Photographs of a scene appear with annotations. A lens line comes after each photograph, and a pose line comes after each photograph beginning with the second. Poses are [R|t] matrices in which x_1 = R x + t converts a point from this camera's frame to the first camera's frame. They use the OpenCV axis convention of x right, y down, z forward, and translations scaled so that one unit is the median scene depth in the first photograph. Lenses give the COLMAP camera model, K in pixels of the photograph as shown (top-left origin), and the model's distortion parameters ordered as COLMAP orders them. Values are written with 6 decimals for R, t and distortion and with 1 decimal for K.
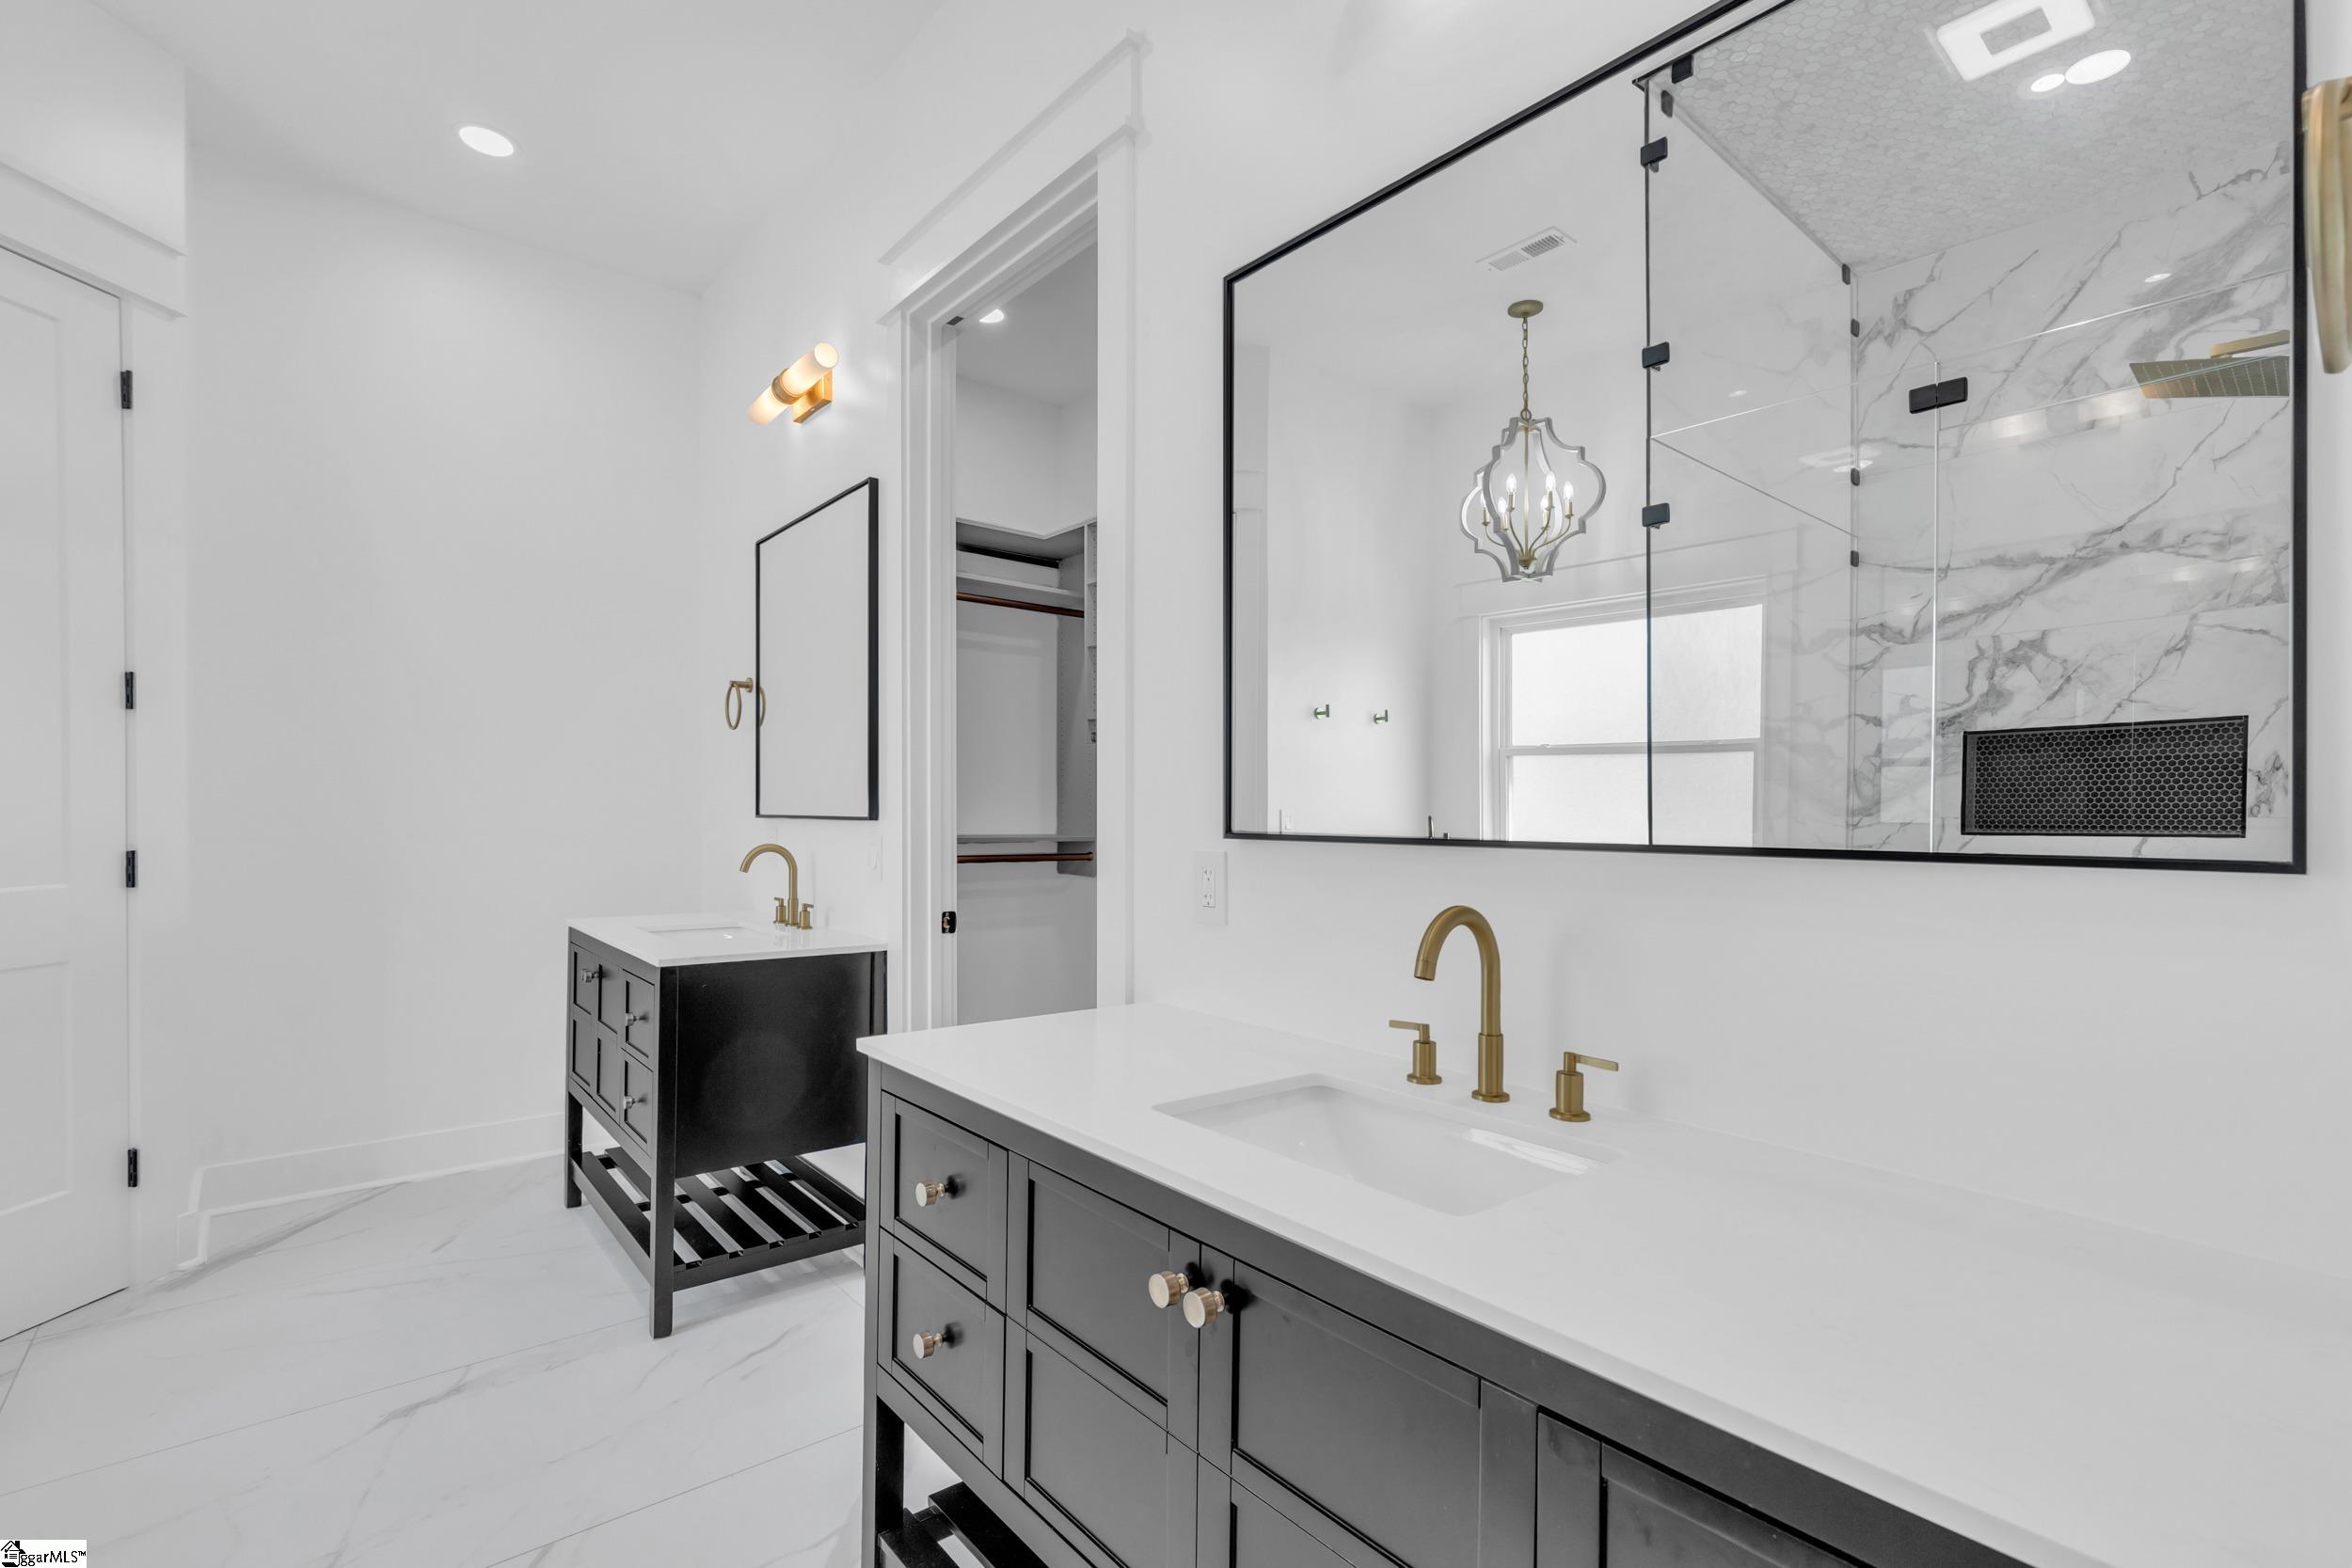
lens RADIAL K [[1080.9, 0, 1176.8], [0, 1080.9, 802.6], [0, 0, 1]] dist [-0.000127, 0.000006]
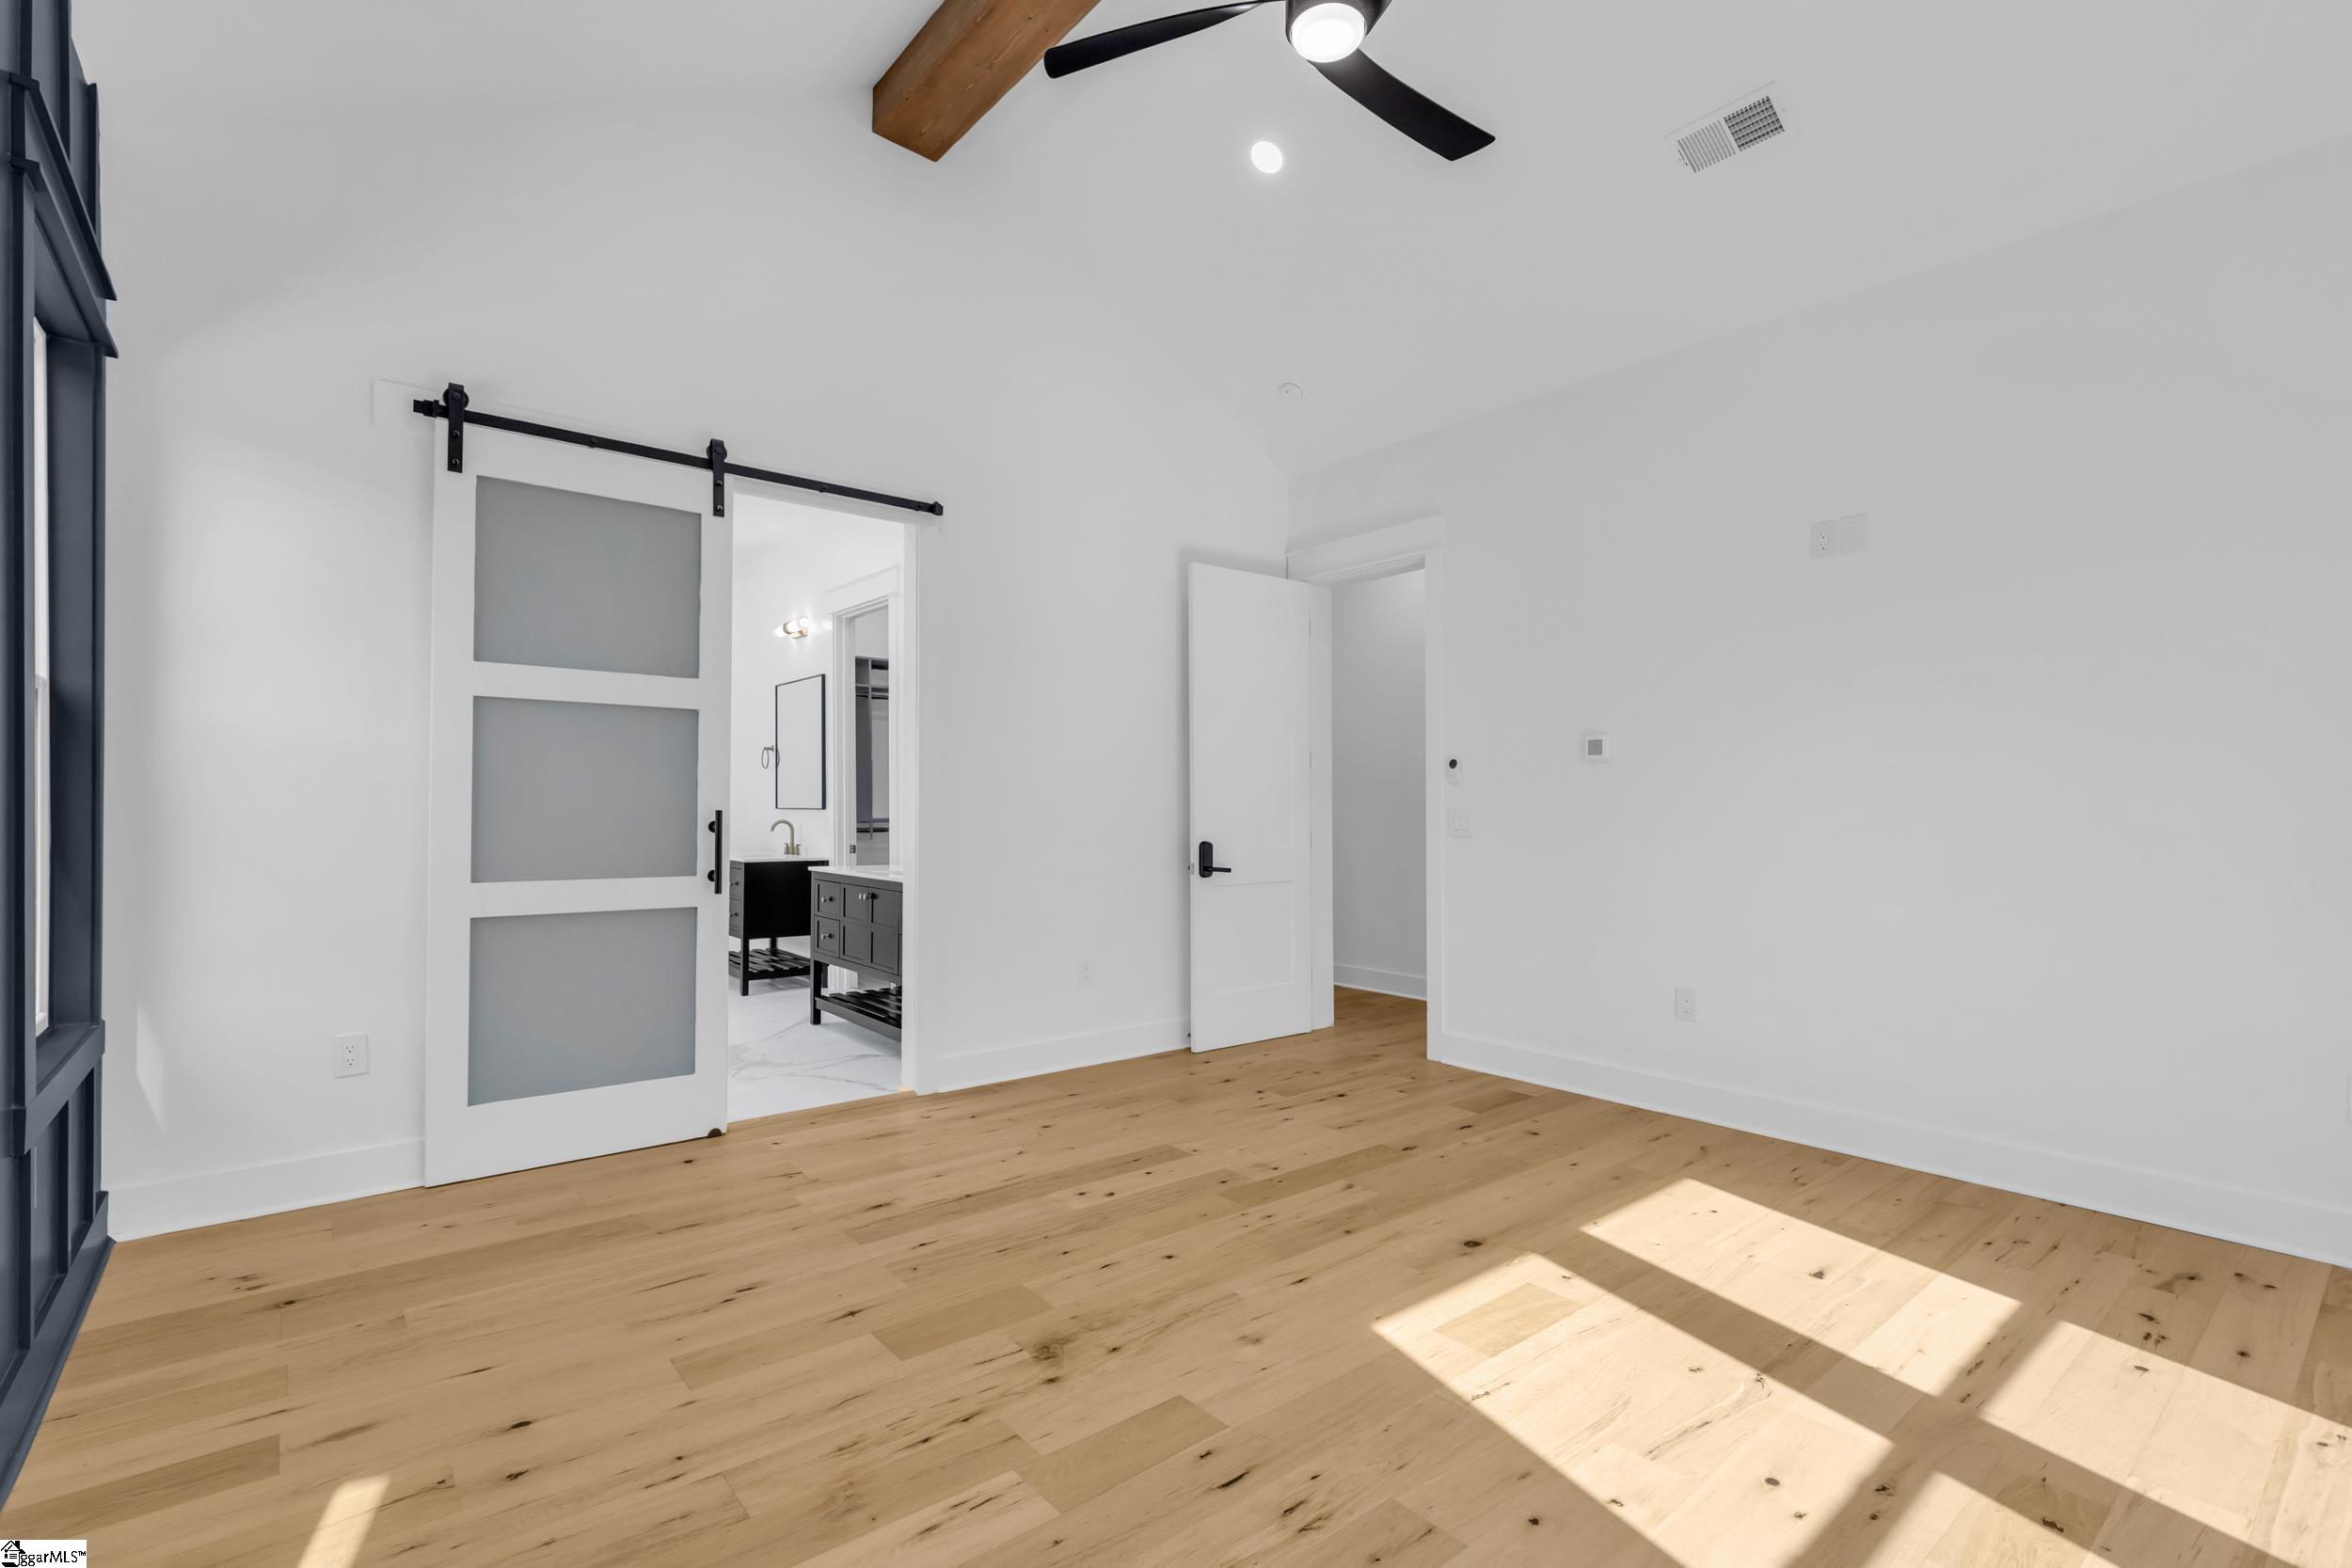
lens RADIAL K [[1080.9, 0, 1177.7], [0, 1080.9, 783.5], [0, 0, 1]] dist [-0.000127, 0.000006]
pose [[0.999977, -0.004026, -0.005532, 0.503648], [0.004019, 0.999991, -0.001200, -0.034410], [0.005537, 0.001178, 0.999984, -1.365162]]
